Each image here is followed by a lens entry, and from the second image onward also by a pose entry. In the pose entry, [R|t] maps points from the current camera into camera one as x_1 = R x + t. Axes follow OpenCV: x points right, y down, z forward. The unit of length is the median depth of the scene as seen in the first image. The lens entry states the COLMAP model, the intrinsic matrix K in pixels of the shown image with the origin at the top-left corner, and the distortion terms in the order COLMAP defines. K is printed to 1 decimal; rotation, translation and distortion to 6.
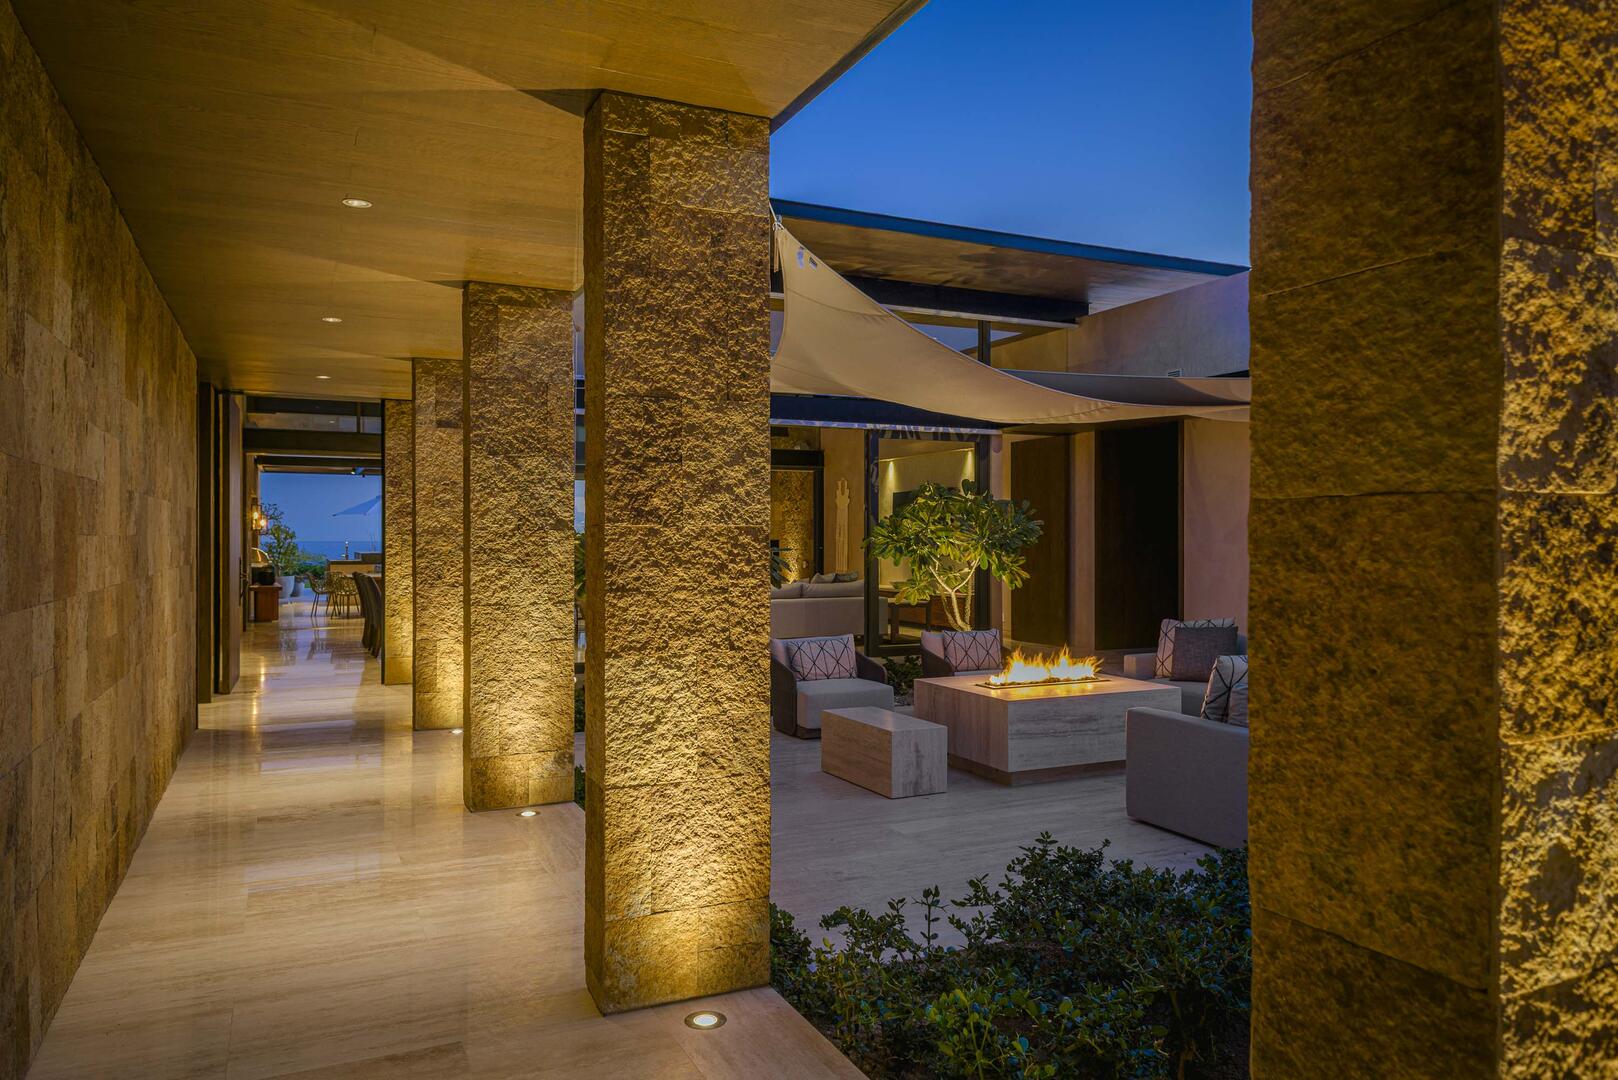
lens RADIAL K [[1096.8, 0, 812.2], [0, 1096.8, 541.3], [0, 0, 1]] dist [0.005087, 0.000571]
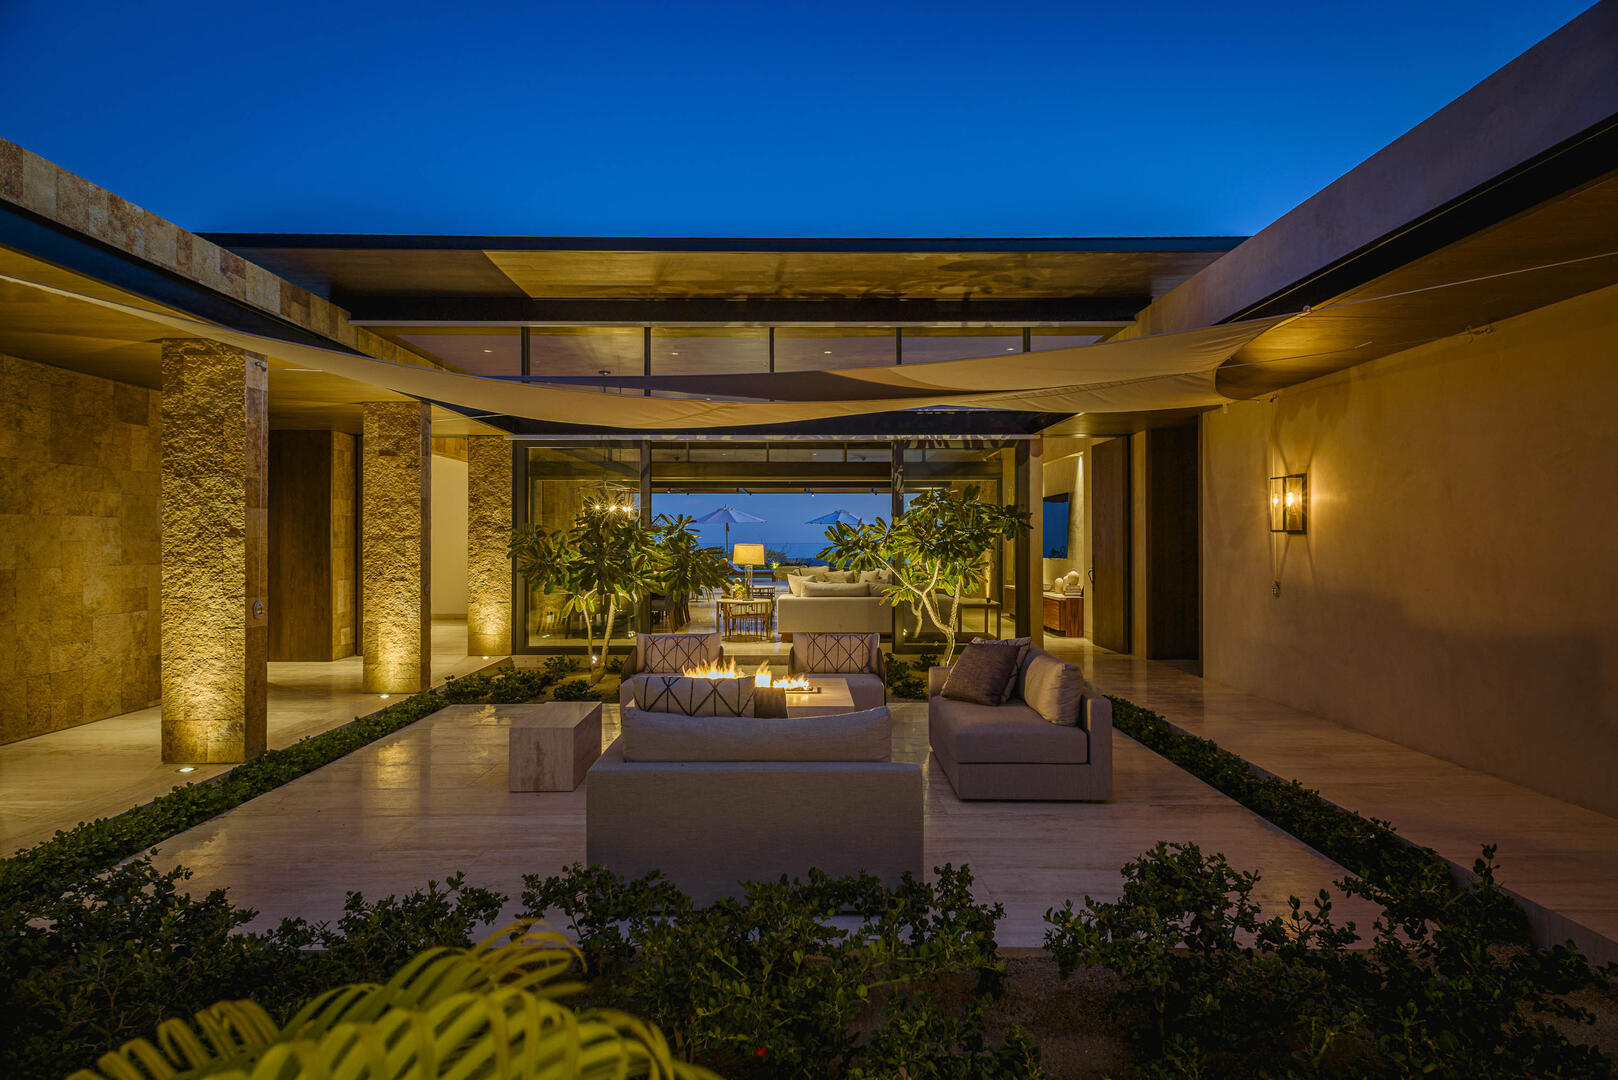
lens RADIAL K [[902.7, 0, 806.2], [0, 902.7, 536.0], [0, 0, 1]] dist [0.014185, -0.000359]
pose [[0.901517, -0.002973, -0.432732, 0.775594], [-0.000762, 0.999964, -0.008457, -0.003430], [0.432742, 0.007954, 0.901483, 0.374171]]
